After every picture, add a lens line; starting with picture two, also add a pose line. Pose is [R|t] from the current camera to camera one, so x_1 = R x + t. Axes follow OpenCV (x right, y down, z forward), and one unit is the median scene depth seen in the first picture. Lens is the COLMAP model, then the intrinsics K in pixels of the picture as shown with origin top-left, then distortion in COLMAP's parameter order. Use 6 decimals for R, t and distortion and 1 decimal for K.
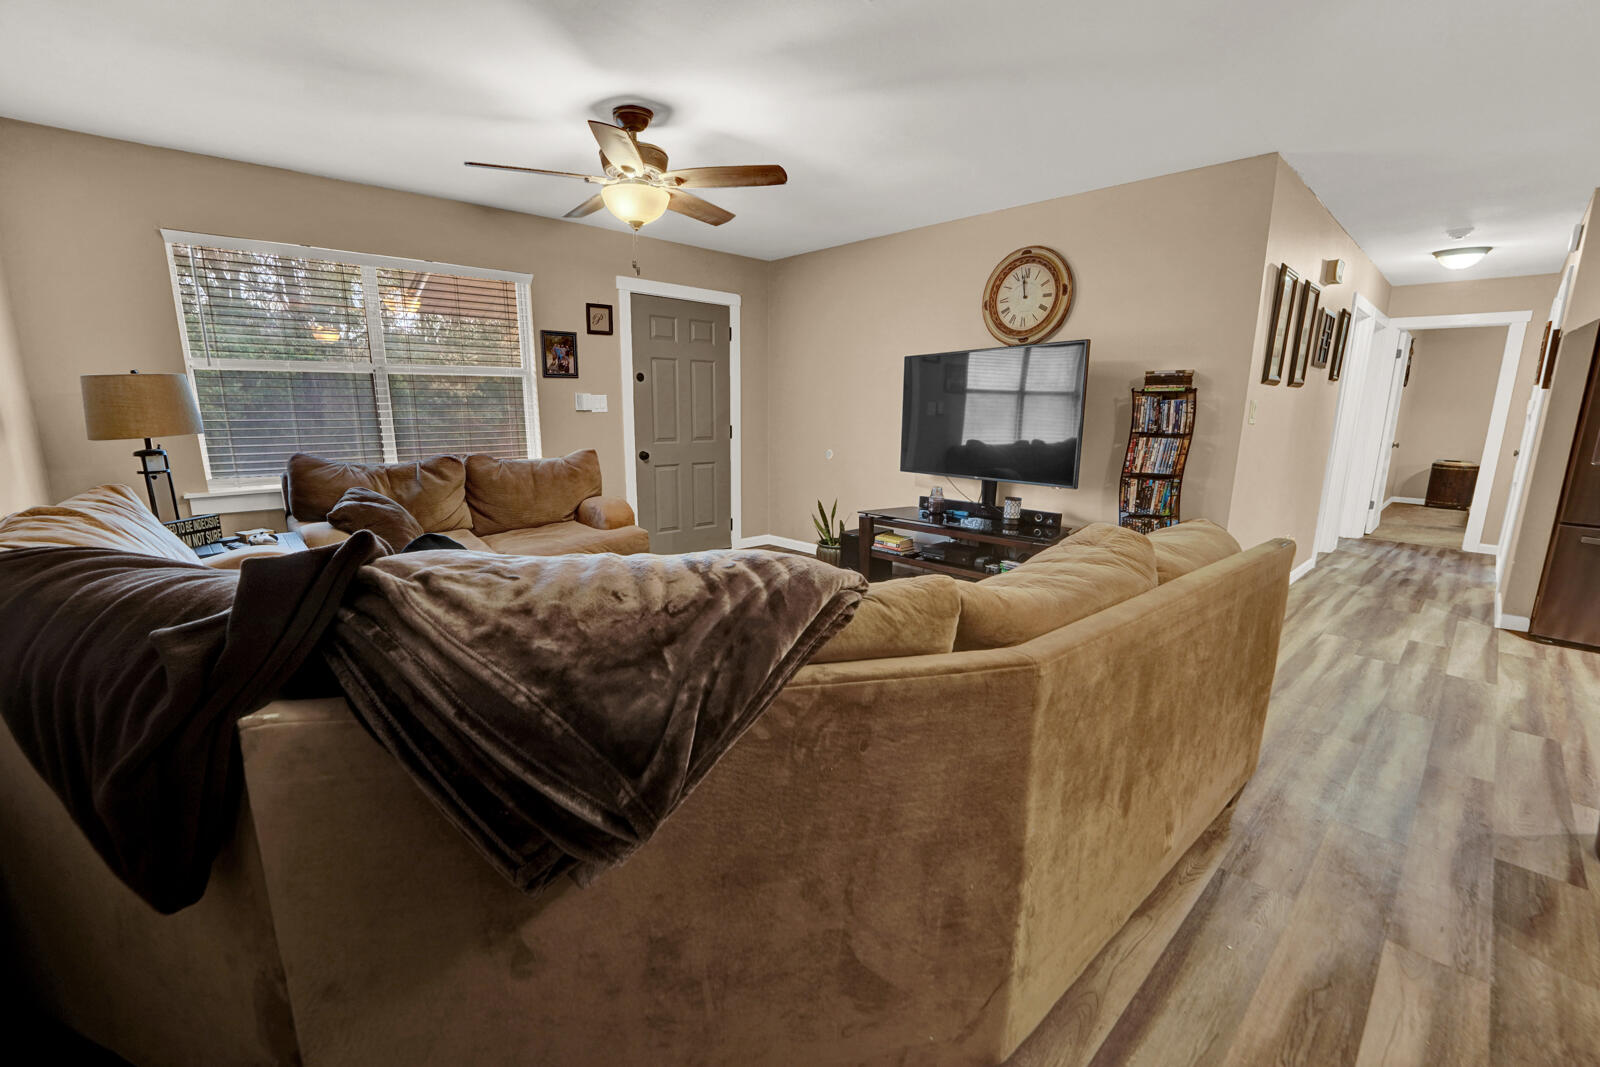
lens RADIAL K [[663.6, 0, 790.0], [0, 663.6, 552.2], [0, 0, 1]] dist [-0.029002, 0.003549]
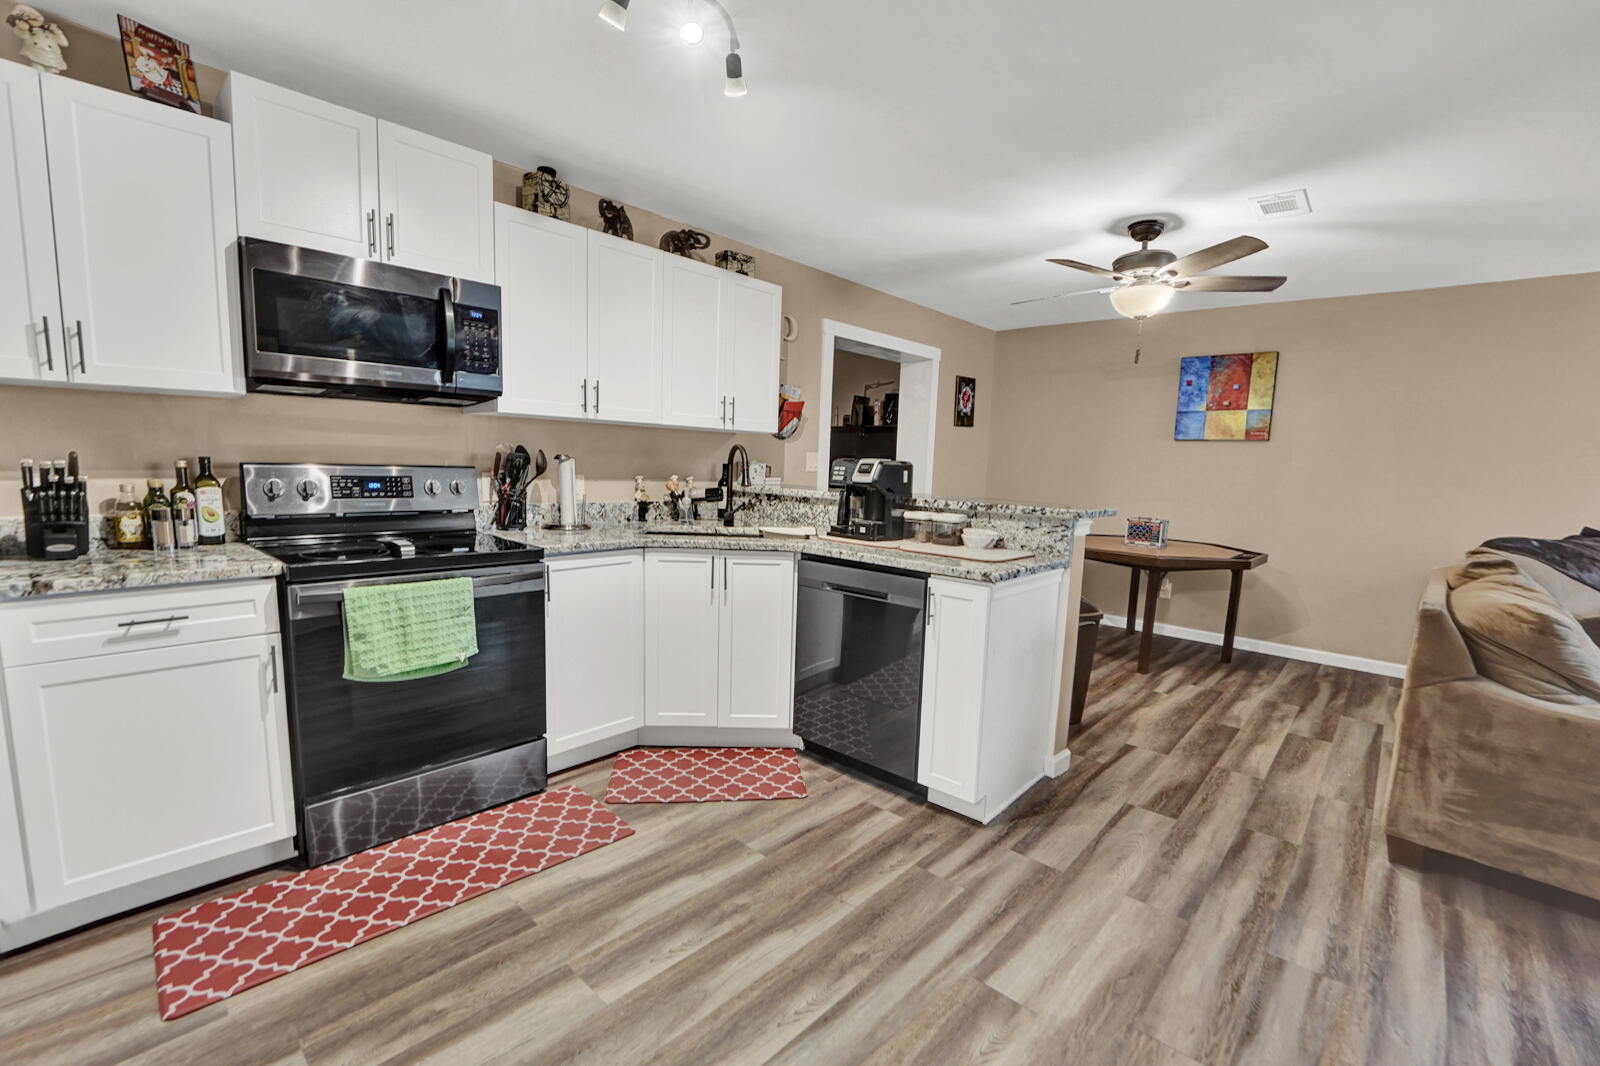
lens RADIAL K [[679.6, 0, 790.3], [0, 679.6, 559.6], [0, 0, 1]] dist [-0.026988, 0.000224]
pose [[-0.996385, -0.029909, -0.079512, 0.957103], [-0.055942, 0.935389, 0.349166, -0.208290], [0.063931, 0.352352, -0.933681, 0.970054]]
